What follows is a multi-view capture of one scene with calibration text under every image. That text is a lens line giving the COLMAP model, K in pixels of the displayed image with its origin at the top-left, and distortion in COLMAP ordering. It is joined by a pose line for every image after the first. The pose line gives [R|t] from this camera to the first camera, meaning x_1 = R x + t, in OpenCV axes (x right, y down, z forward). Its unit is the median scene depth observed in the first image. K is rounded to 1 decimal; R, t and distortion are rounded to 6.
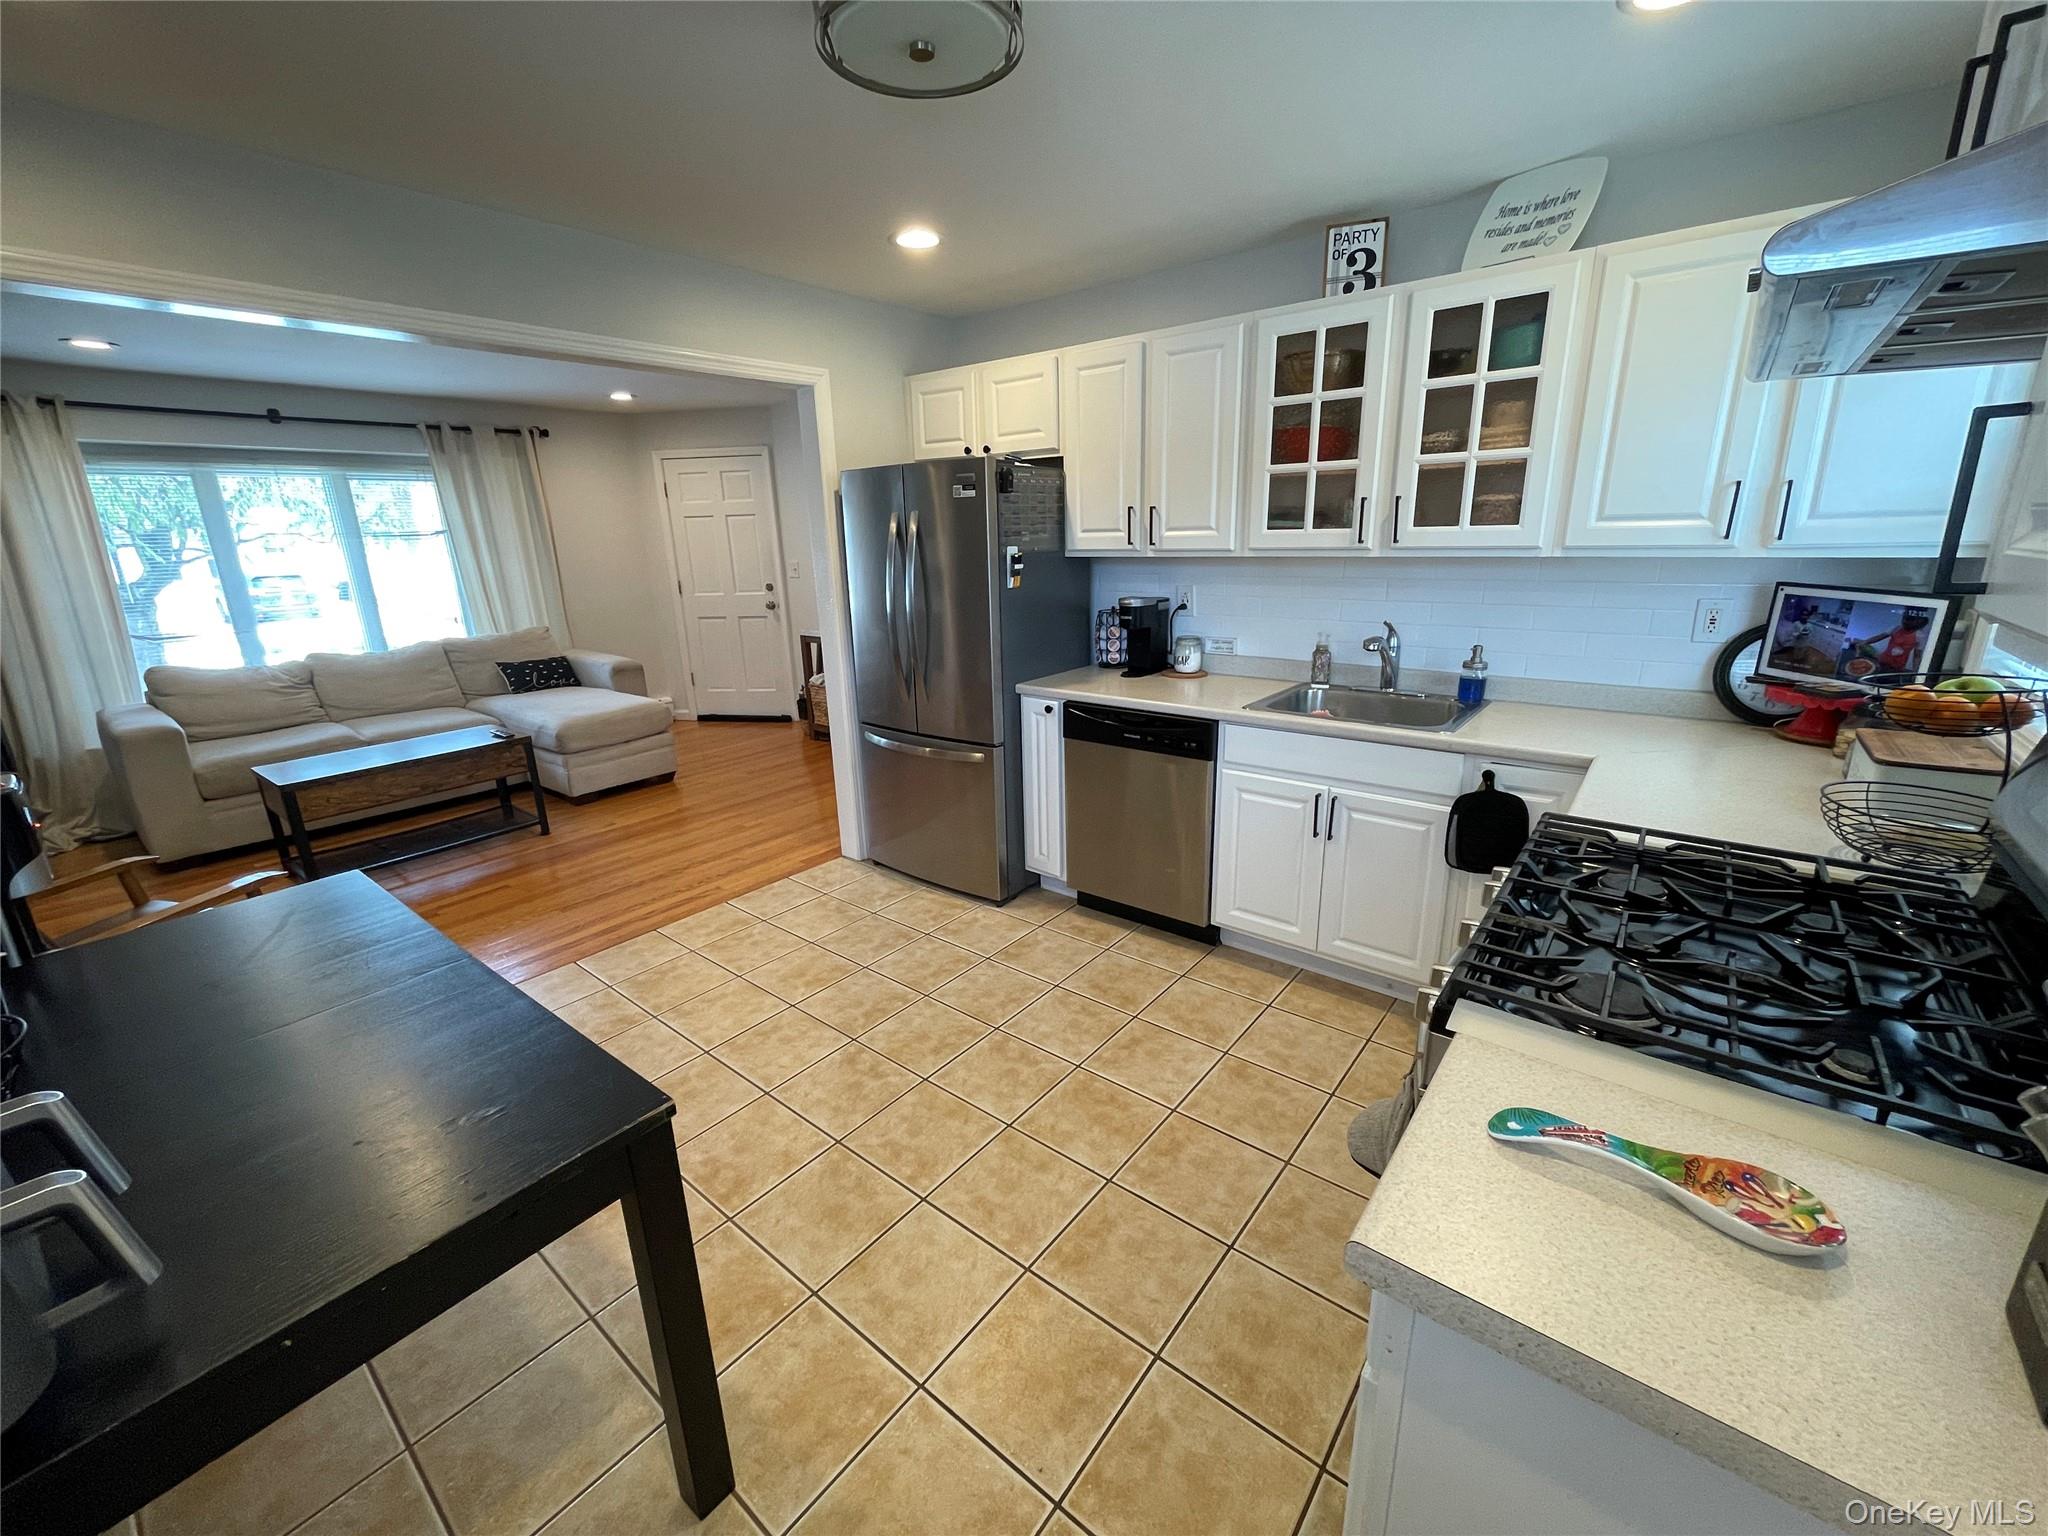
lens RADIAL K [[824.8, 0, 1023.7], [0, 824.8, 766.4], [0, 0, 1]] dist [-0.003124, -0.000558]
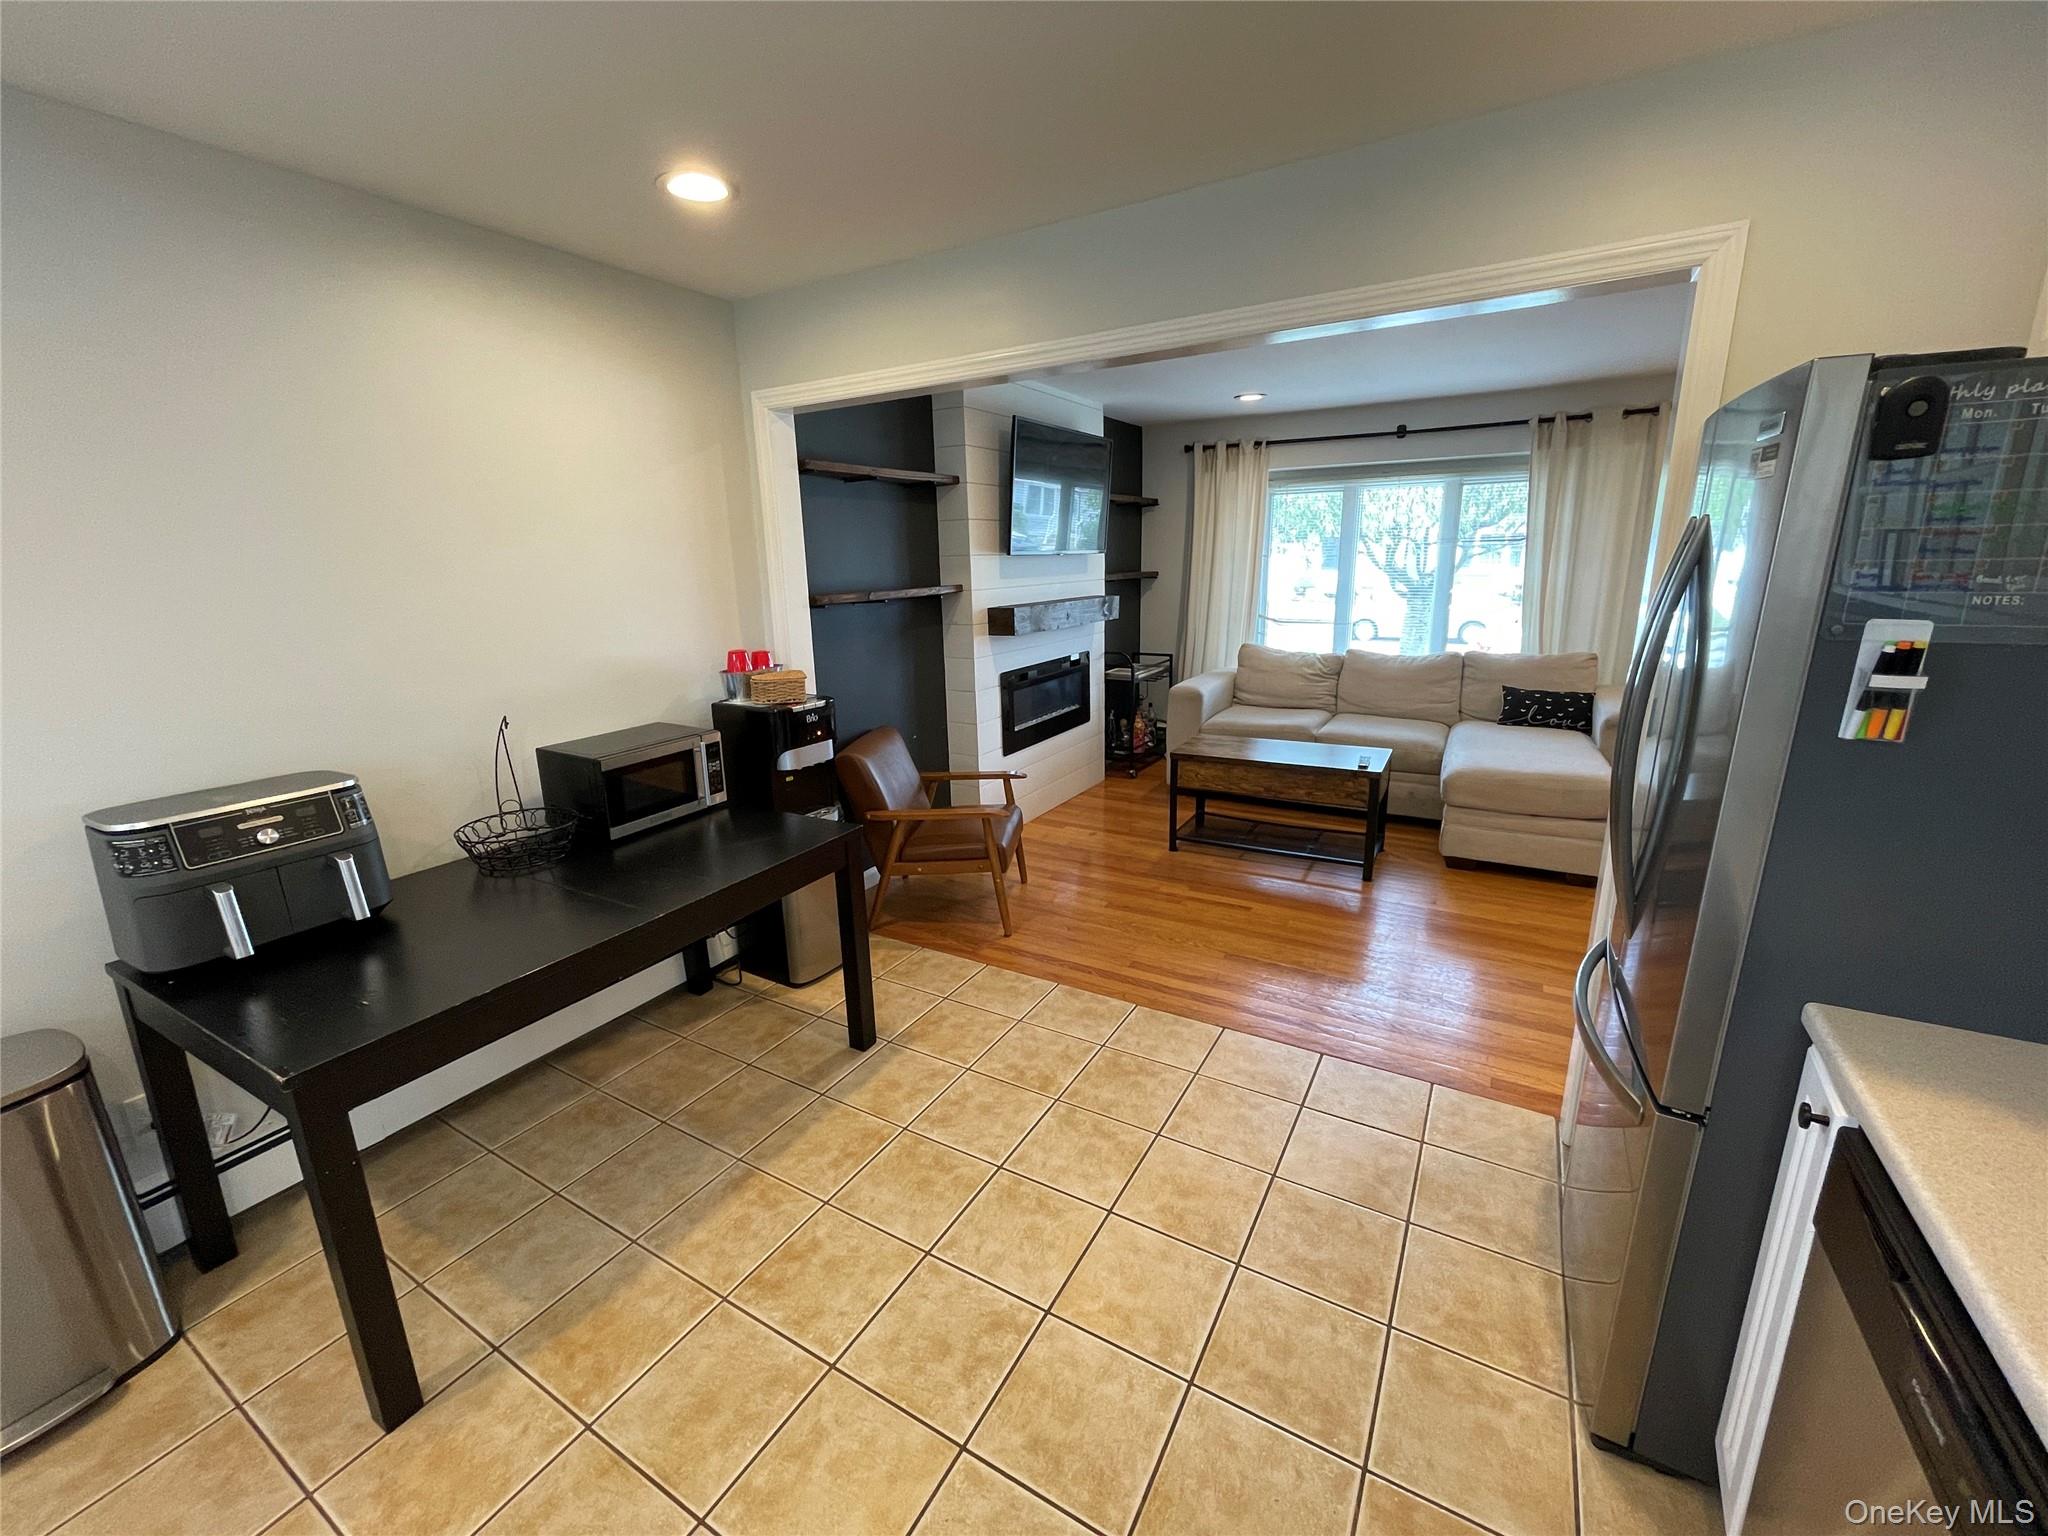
lens RADIAL K [[824.8, 0, 1022.7], [0, 824.8, 765.7], [0, 0, 1]] dist [-0.003124, -0.000558]
pose [[0.148468, 0.265108, -0.952720, 0.261372], [-0.255490, 0.940973, 0.222024, -0.195591], [0.955344, 0.210447, 0.207437, 0.609888]]
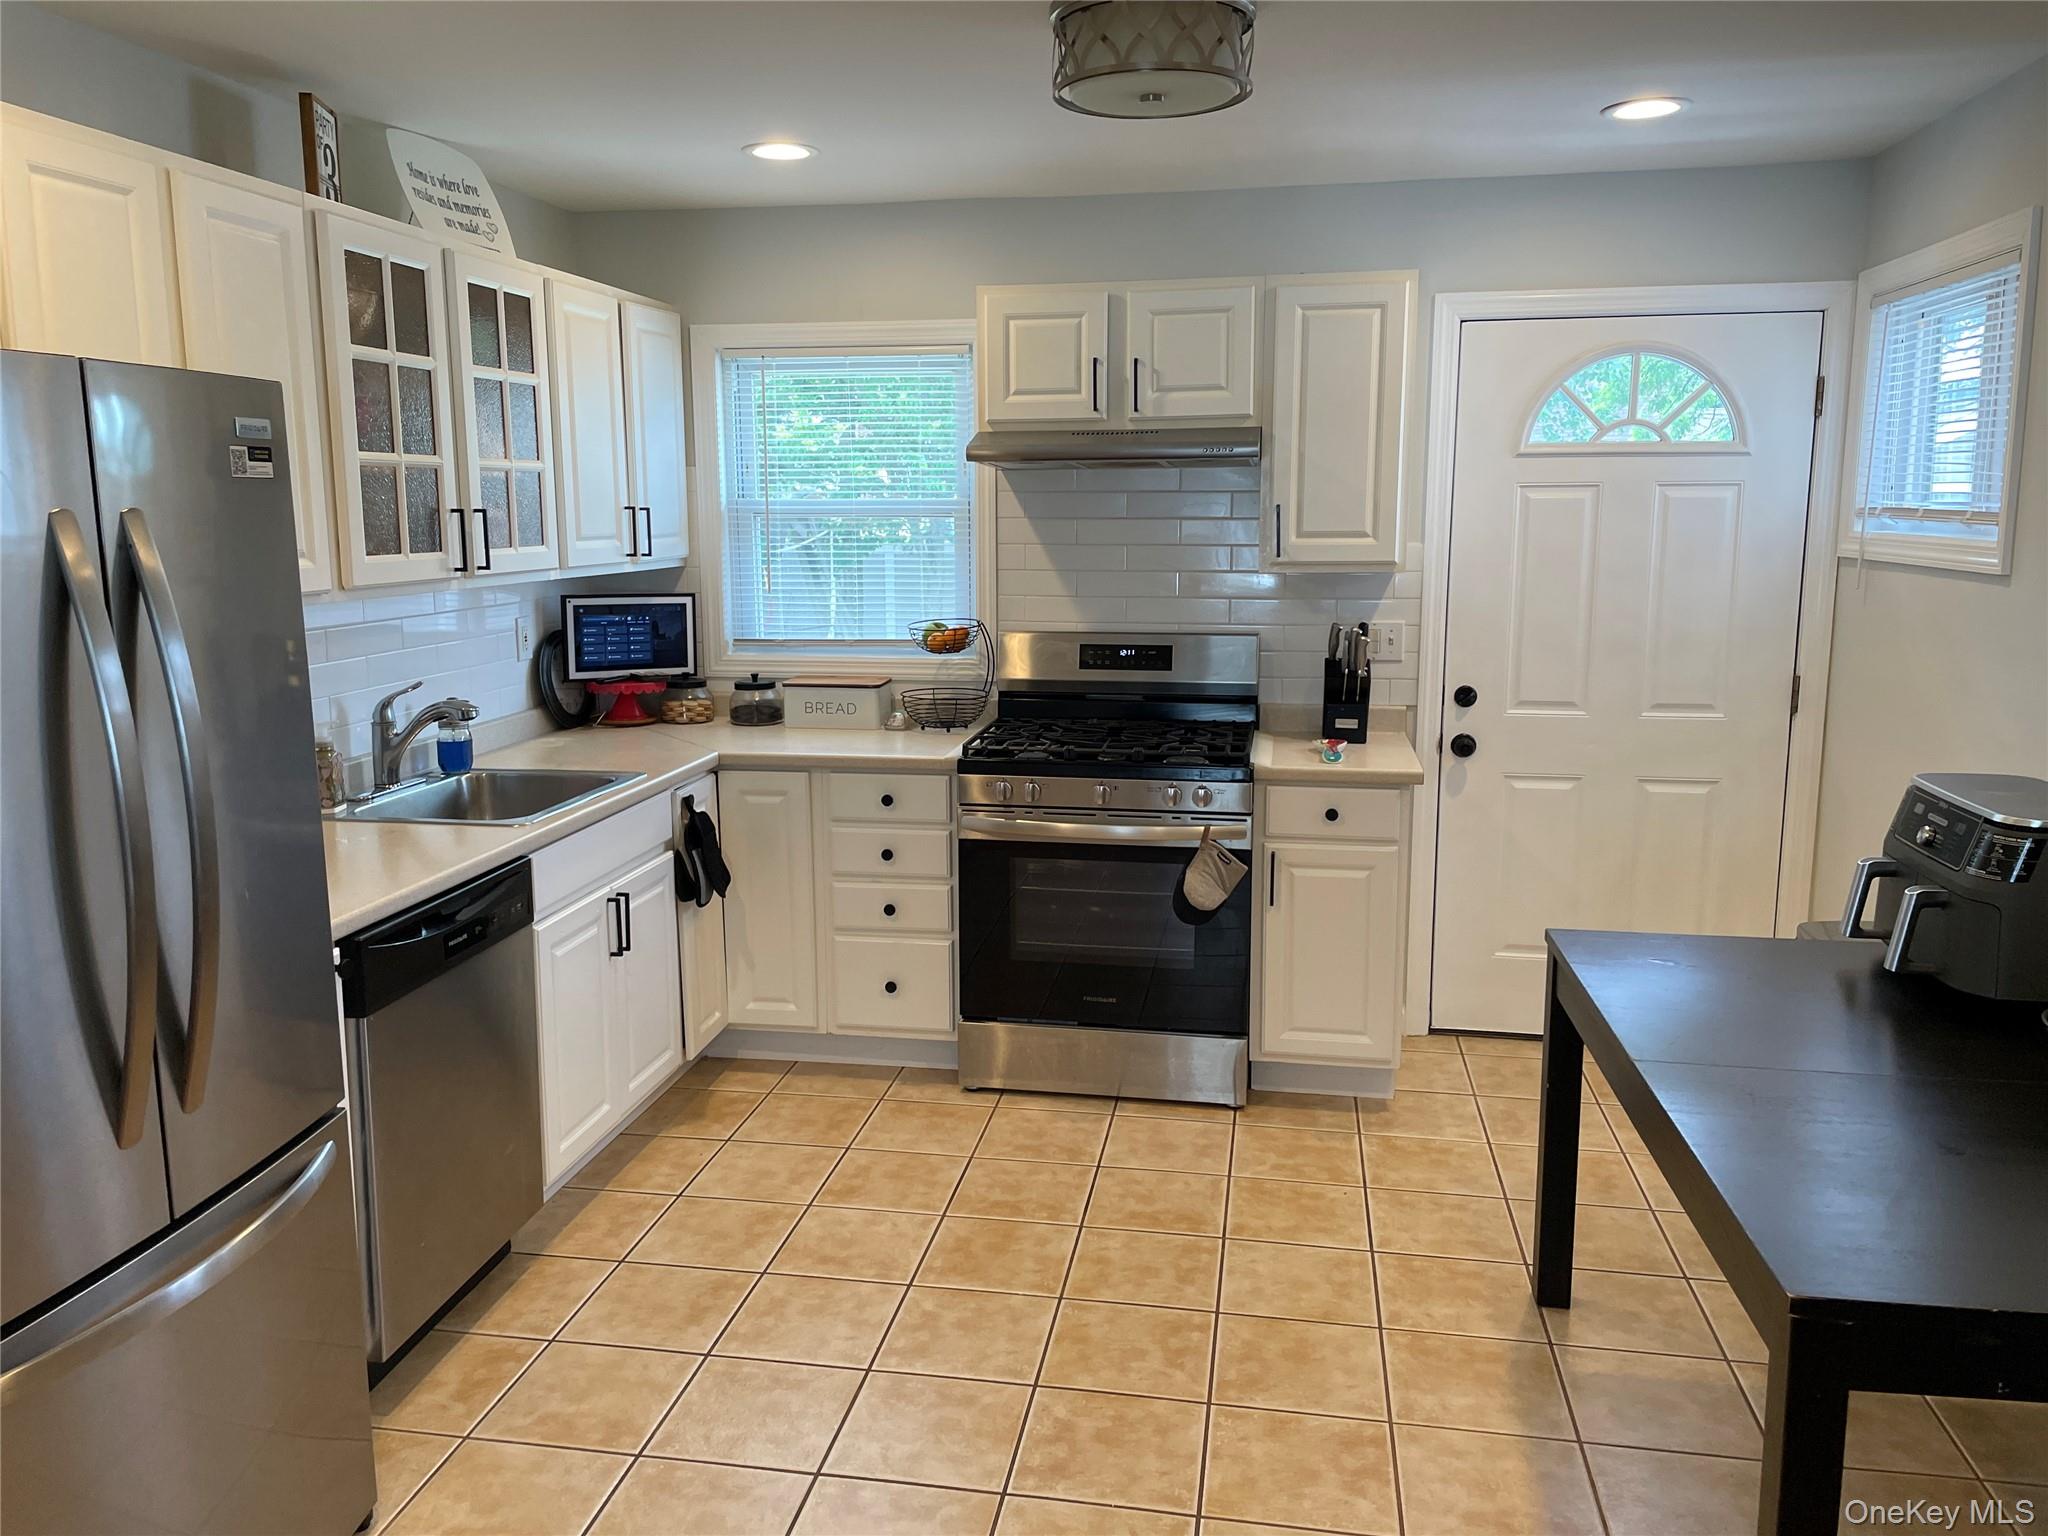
lens RADIAL K [[1539.7, 0, 1009.8], [0, 1539.7, 744.3], [0, 0, 1]] dist [0.087247, -0.107791]
pose [[-0.480757, -0.110718, 0.869836, -0.833834], [0.257107, 0.930595, 0.260554, -0.302362], [-0.838313, 0.348904, -0.418924, 1.021164]]
